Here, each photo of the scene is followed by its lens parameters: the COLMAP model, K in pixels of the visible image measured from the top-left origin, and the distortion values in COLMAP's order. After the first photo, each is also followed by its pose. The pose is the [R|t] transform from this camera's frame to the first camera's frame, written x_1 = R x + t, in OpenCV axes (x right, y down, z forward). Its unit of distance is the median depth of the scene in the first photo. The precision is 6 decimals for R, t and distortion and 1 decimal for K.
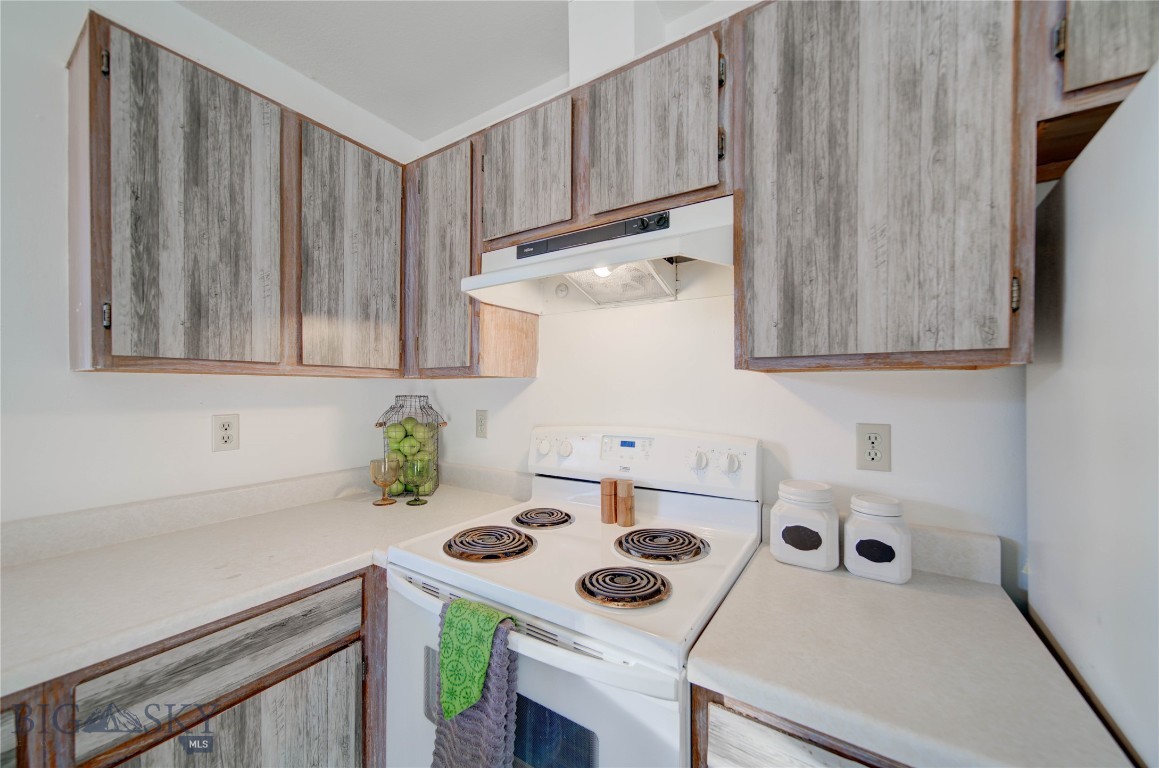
lens RADIAL K [[440.5, 0, 569.3], [0, 440.5, 387.5], [0, 0, 1]] dist [-0.004266, 0.000926]
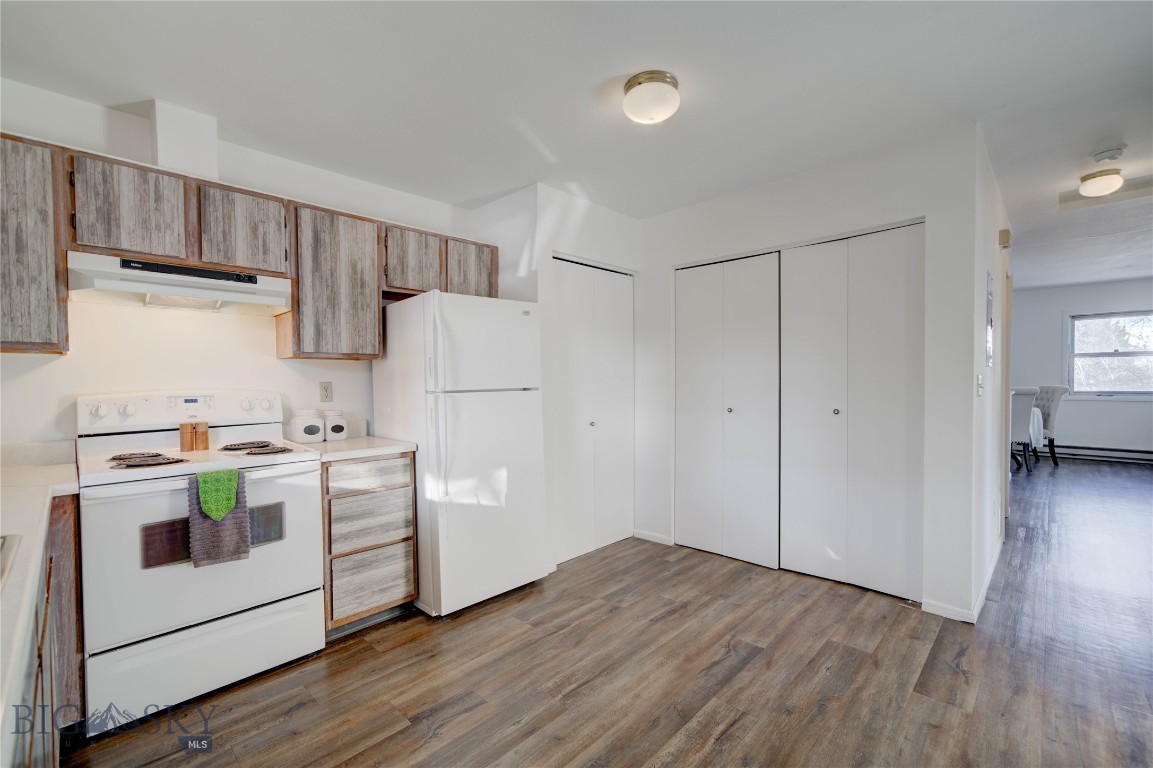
lens RADIAL K [[475.1, 0, 581.1], [0, 475.1, 386.2], [0, 0, 1]] dist [0.001569, 0.000053]
pose [[0.150242, -0.009844, 0.988600, -1.408105], [0.014382, 0.999866, 0.007770, 0.087811], [-0.988545, 0.013050, 0.150364, -0.644802]]
